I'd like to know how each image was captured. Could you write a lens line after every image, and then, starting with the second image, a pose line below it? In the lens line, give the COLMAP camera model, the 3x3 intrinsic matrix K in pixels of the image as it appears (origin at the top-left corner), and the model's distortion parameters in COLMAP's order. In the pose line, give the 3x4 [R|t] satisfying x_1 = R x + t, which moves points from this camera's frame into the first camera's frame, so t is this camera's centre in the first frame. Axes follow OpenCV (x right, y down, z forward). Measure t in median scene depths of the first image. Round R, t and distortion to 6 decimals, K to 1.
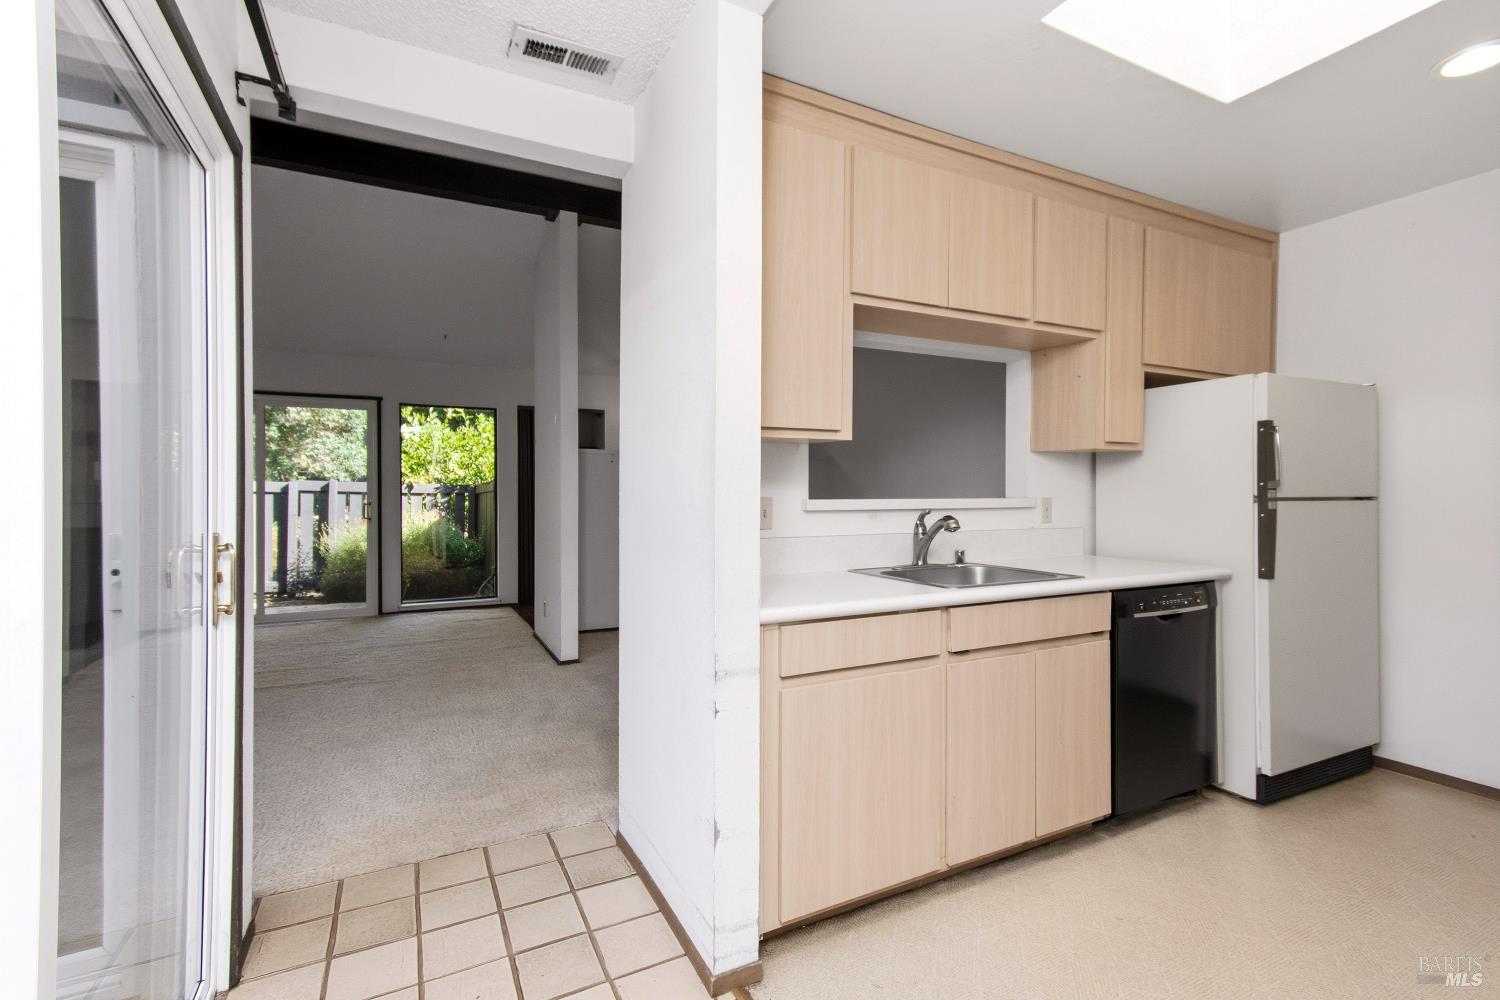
lens RADIAL K [[676.9, 0, 749.4], [0, 676.9, 488.7], [0, 0, 1]] dist [0.016555, -0.002260]
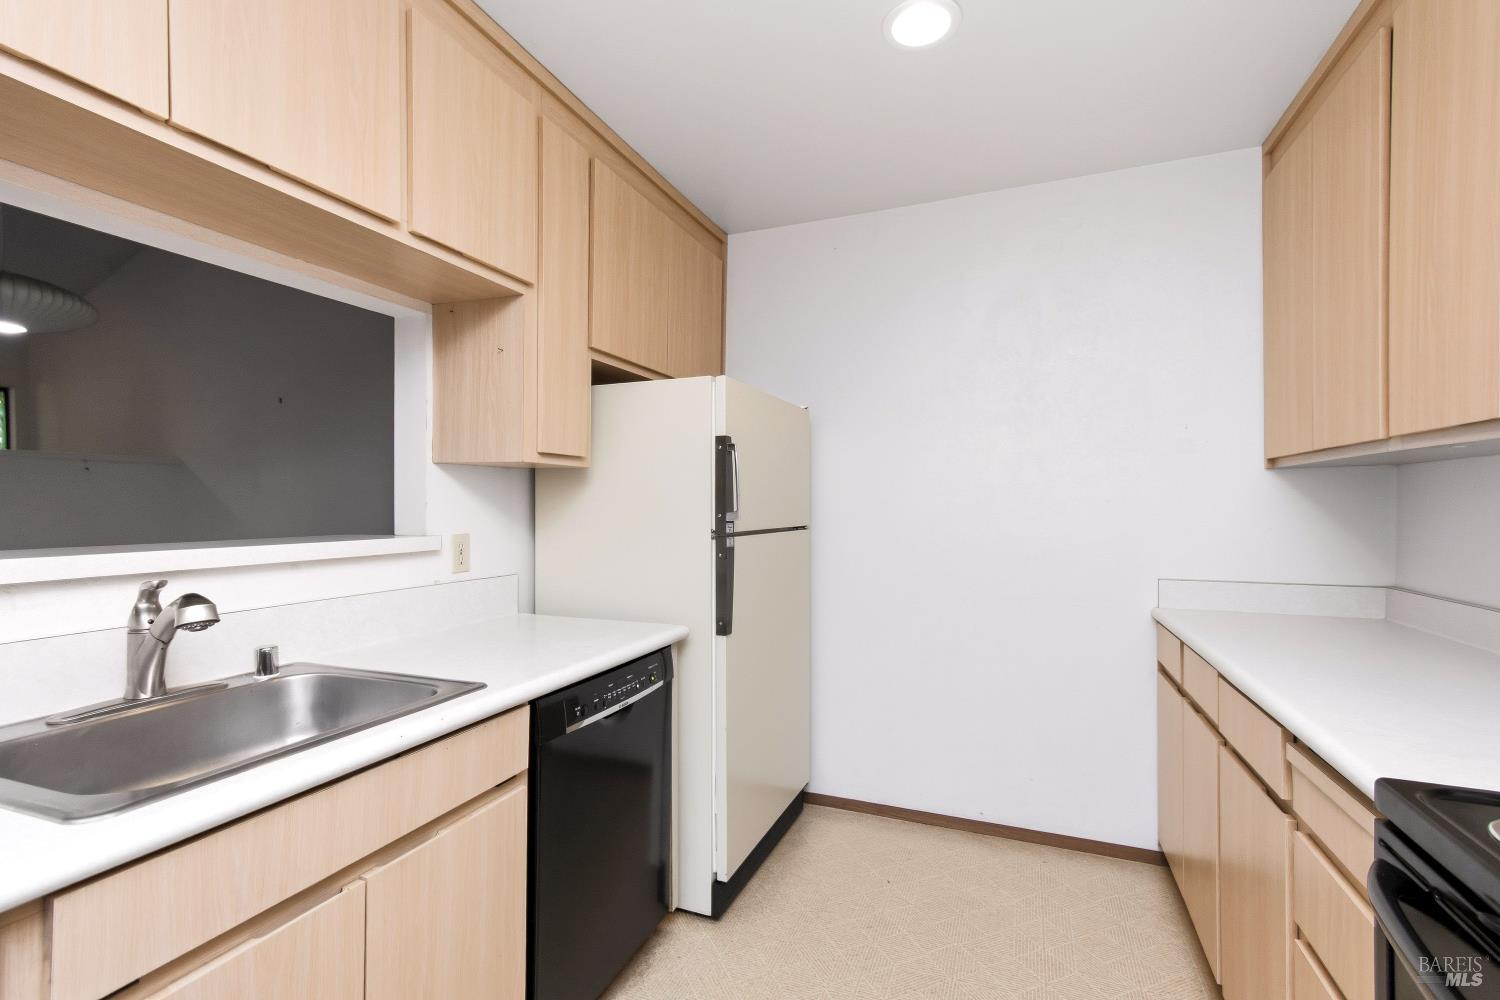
lens RADIAL K [[676.9, 0, 740.3], [0, 676.9, 514.7], [0, 0, 1]] dist [0.016555, -0.002260]
pose [[0.758555, -0.006669, 0.651575, 0.253427], [-0.004629, 0.999867, 0.015623, -0.020208], [-0.651593, -0.014867, 0.758423, 0.384163]]
